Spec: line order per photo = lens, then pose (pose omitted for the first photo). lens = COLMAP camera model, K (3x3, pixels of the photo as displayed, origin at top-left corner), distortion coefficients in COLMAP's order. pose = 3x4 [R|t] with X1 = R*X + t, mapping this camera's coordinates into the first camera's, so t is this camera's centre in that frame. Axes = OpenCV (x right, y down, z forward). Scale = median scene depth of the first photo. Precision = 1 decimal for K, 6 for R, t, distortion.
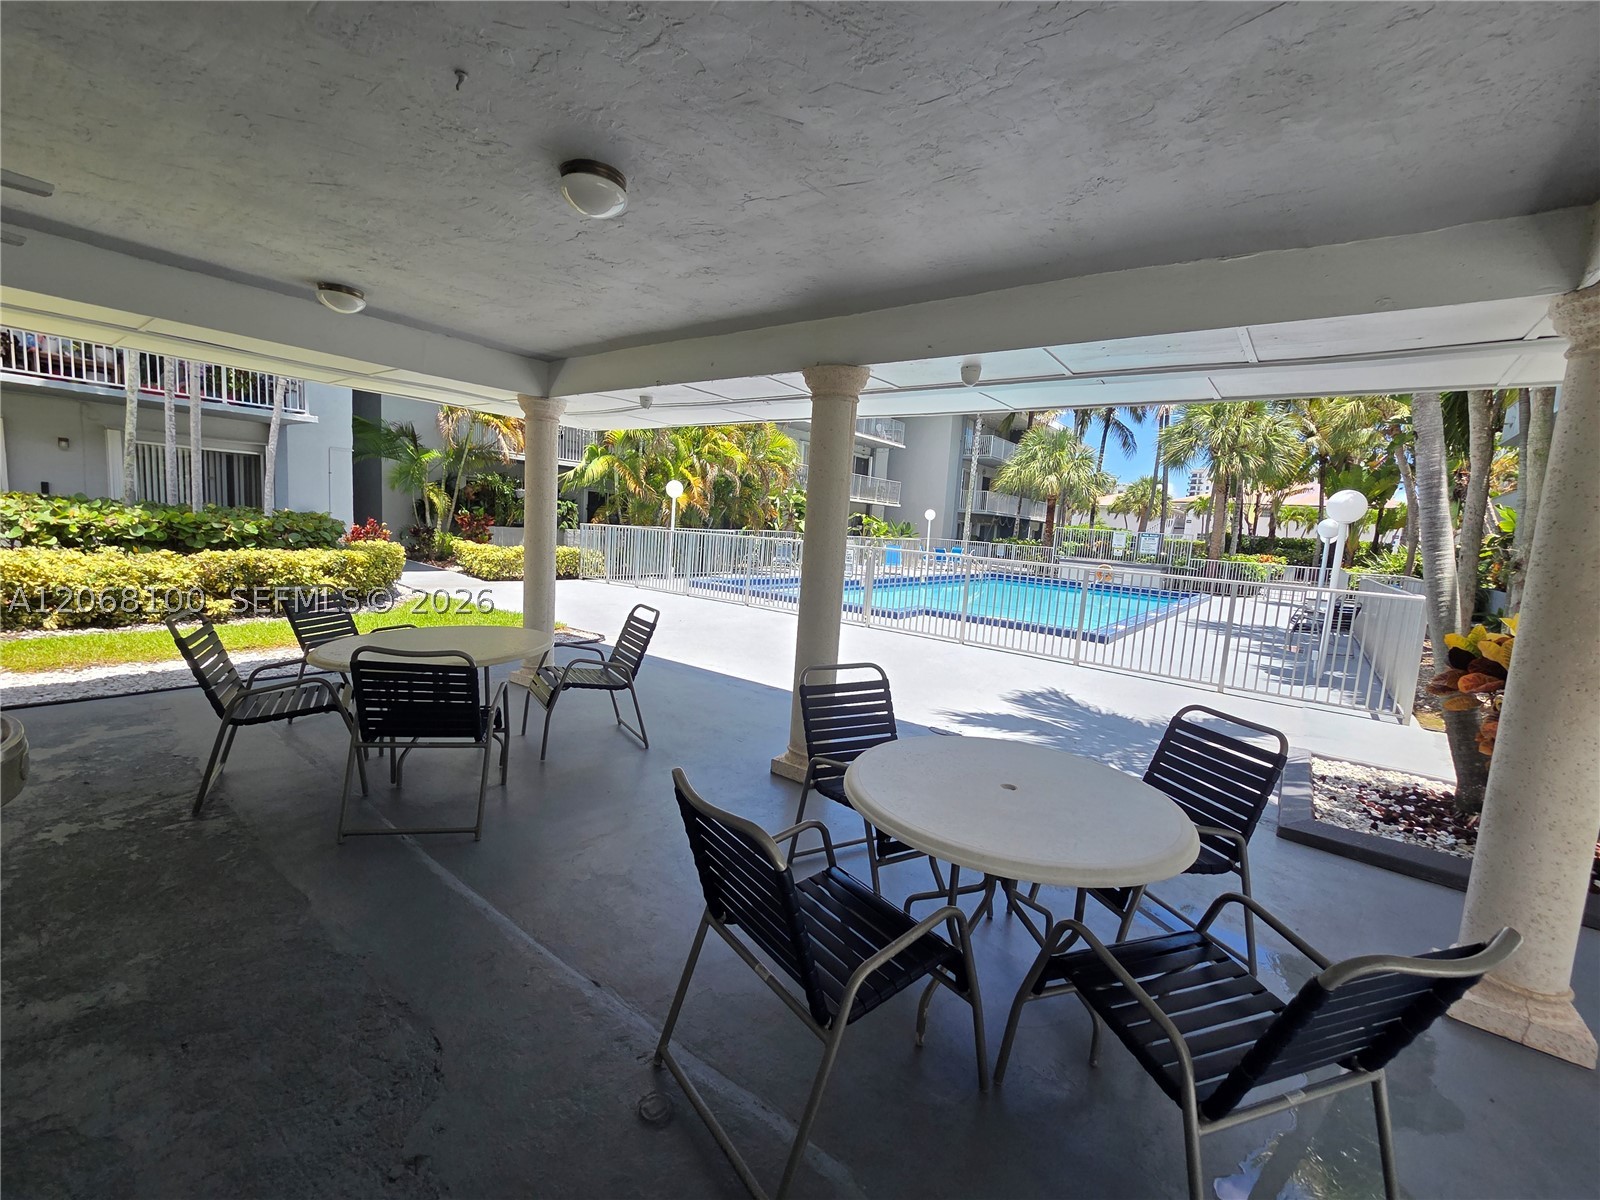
lens RADIAL K [[661.8, 0, 795.3], [0, 661.8, 597.5], [0, 0, 1]] dist [-0.000345, 0.000143]
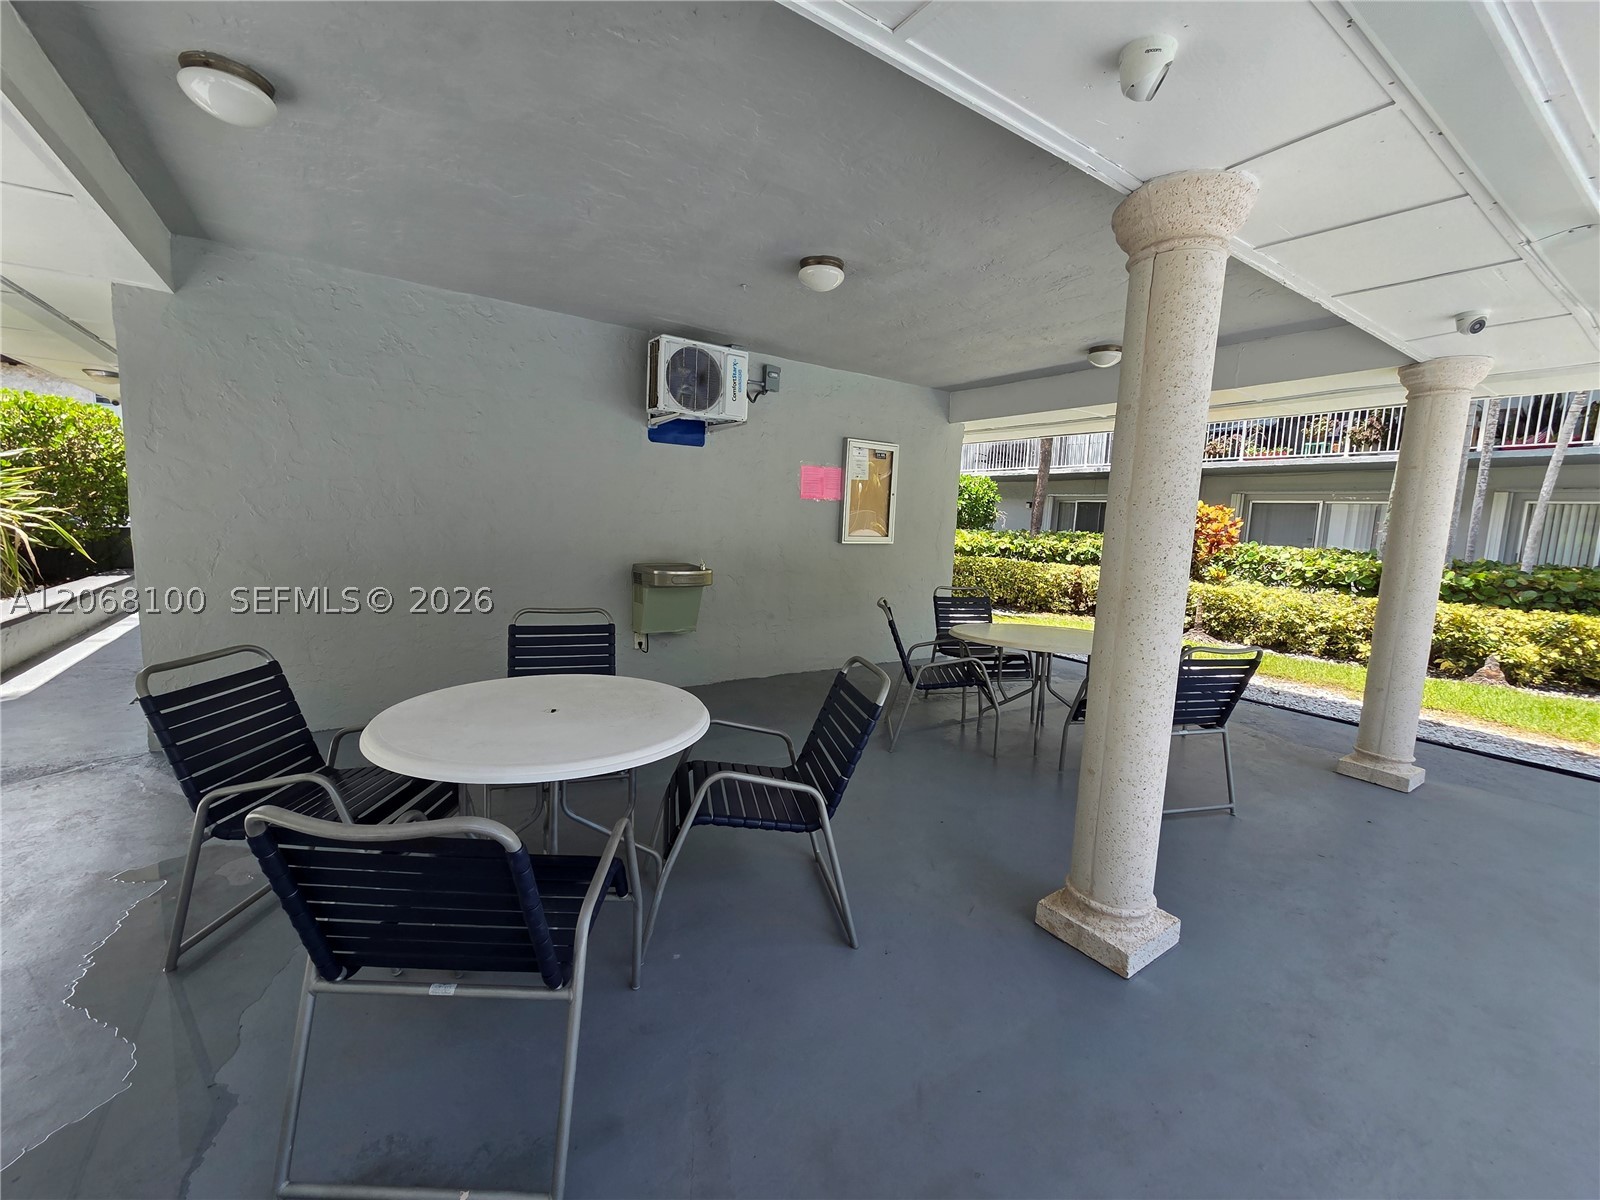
lens RADIAL K [[661.8, 0, 795.3], [0, 661.8, 597.5], [0, 0, 1]] dist [-0.000345, 0.000143]
pose [[-0.313532, 0.036280, -0.948884, 0.368811], [-0.168434, 0.981300, 0.093173, -0.014762], [0.934520, 0.189037, -0.301558, 0.492407]]
